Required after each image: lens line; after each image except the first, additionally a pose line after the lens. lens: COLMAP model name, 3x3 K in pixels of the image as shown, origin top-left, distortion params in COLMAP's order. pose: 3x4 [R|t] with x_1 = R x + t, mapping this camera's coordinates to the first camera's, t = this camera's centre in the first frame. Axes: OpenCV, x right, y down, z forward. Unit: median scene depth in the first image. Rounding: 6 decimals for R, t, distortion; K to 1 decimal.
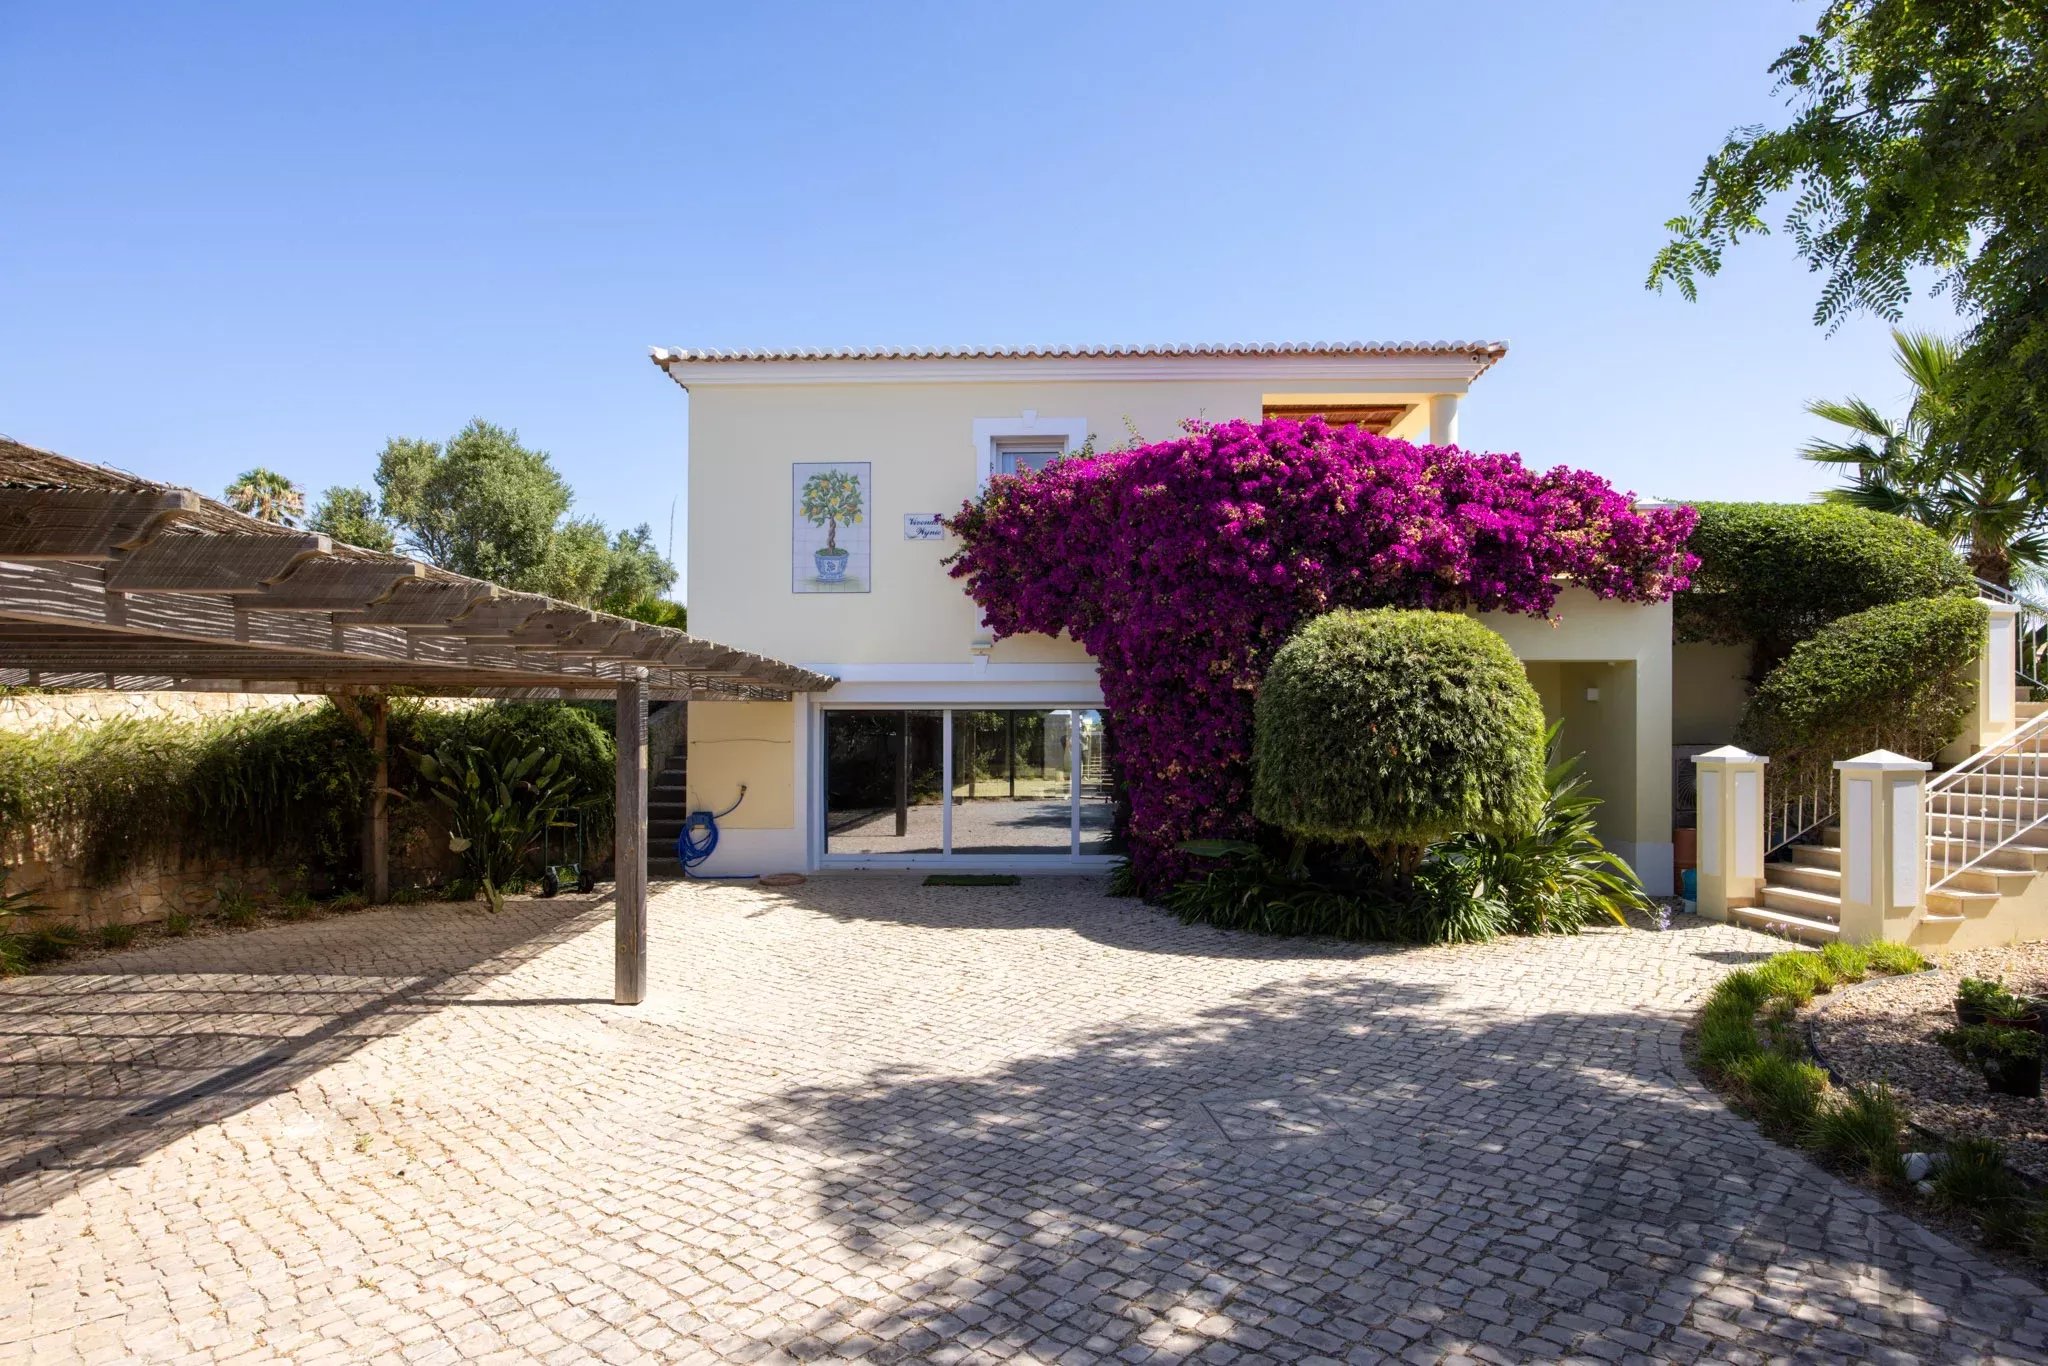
lens RADIAL K [[2086.0, 0, 1021.6], [0, 2086.0, 719.5], [0, 0, 1]] dist [0.003803, 0.014257]
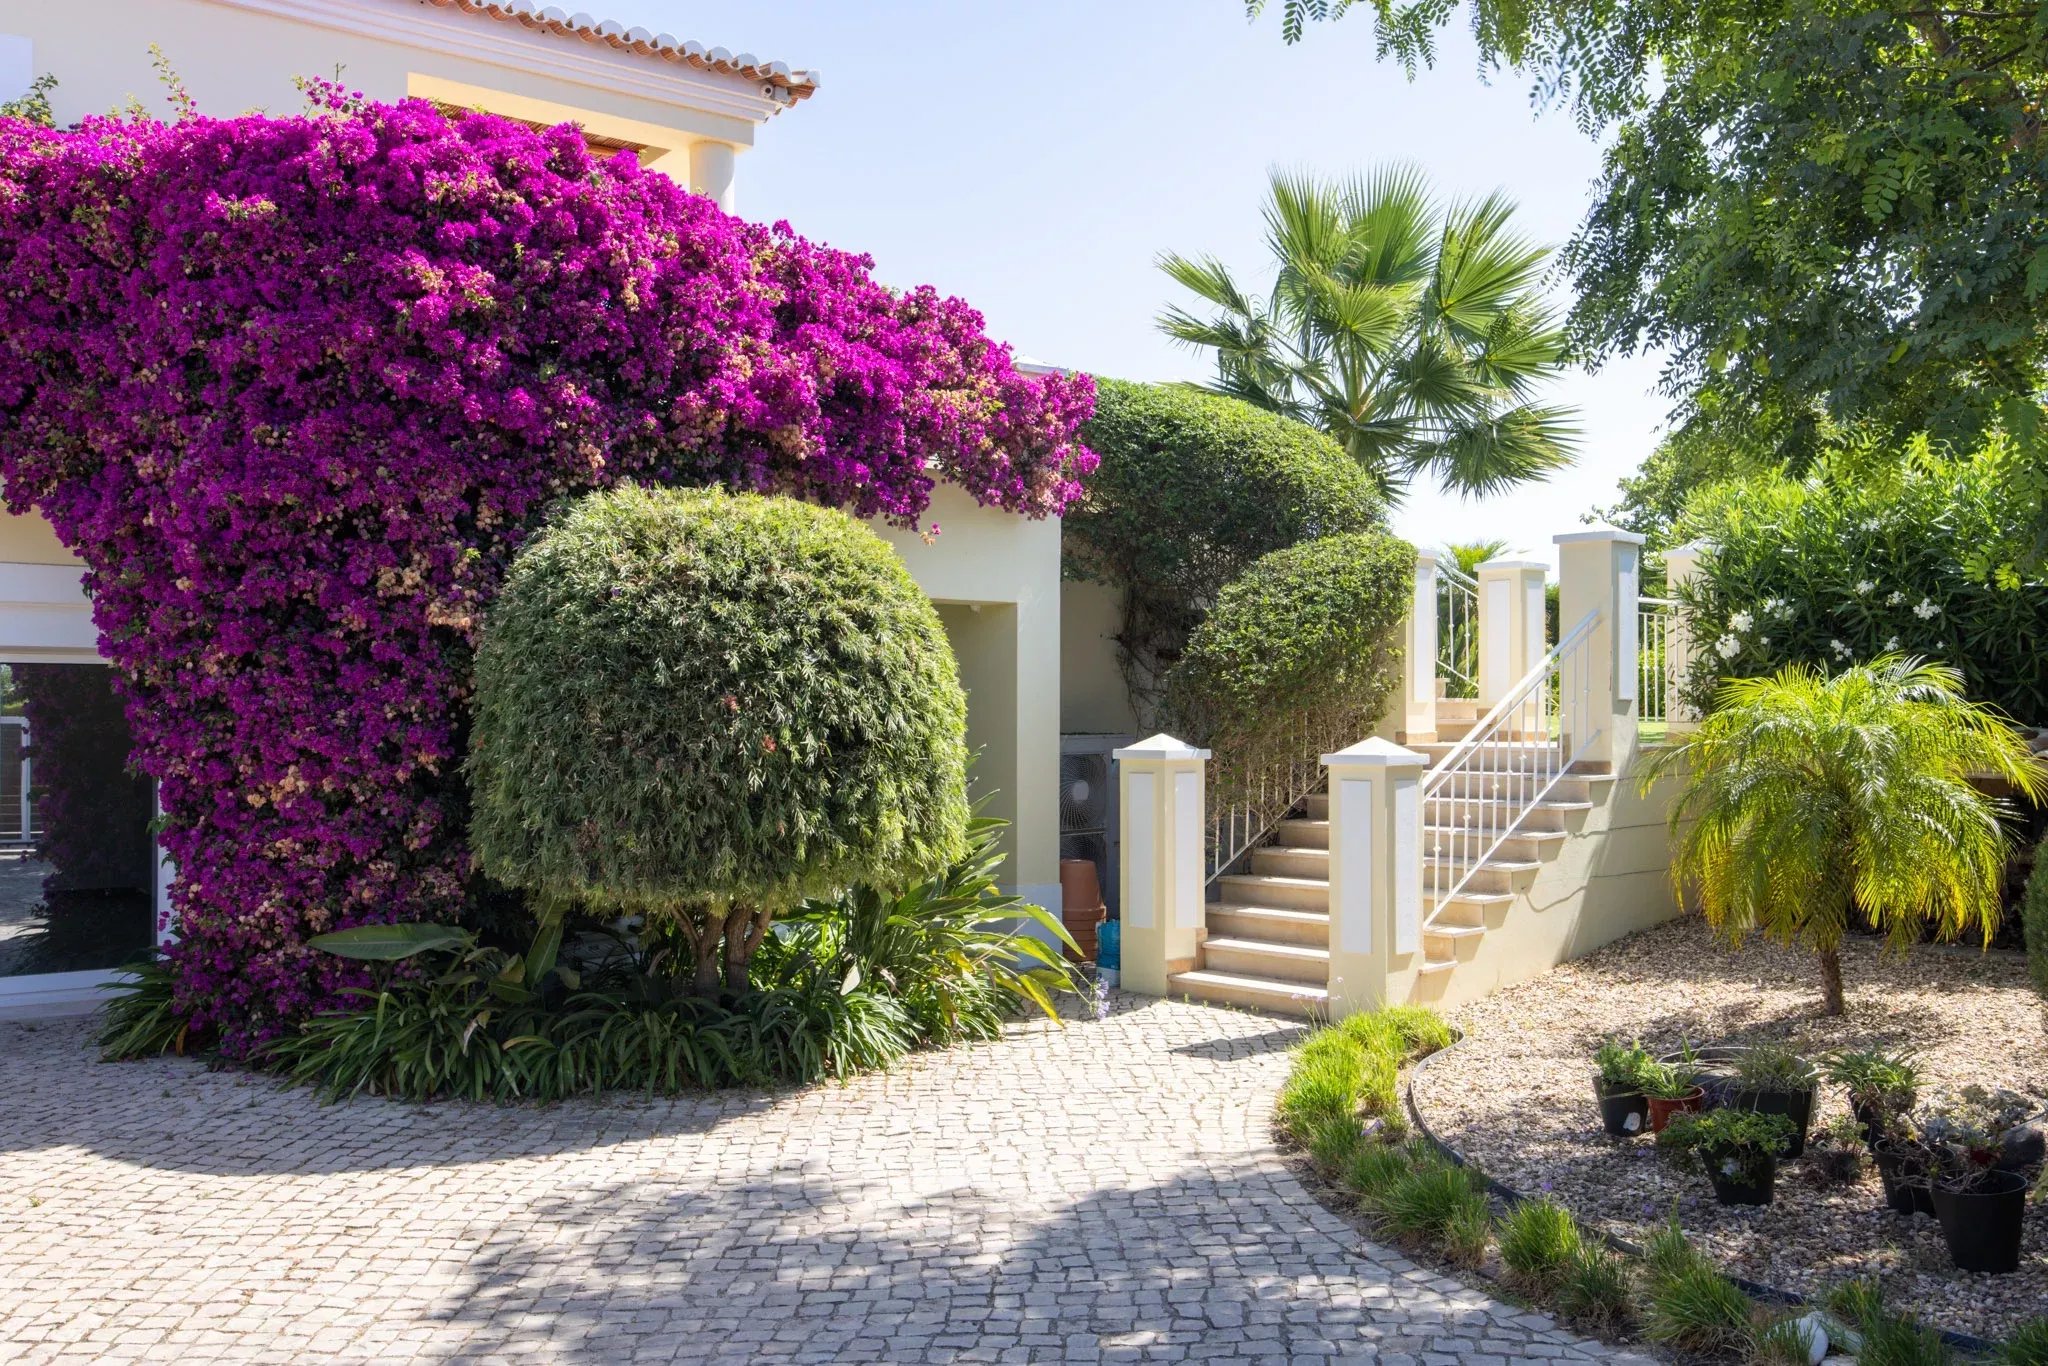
lens RADIAL K [[2086.0, 0, 1021.6], [0, 2086.0, 719.5], [0, 0, 1]] dist [0.003803, 0.014257]
pose [[0.650203, 0.007262, 0.759726, -0.196224], [0.003539, 0.999915, -0.012587, 0.015757], [-0.759753, 0.010873, 0.650121, 0.579272]]
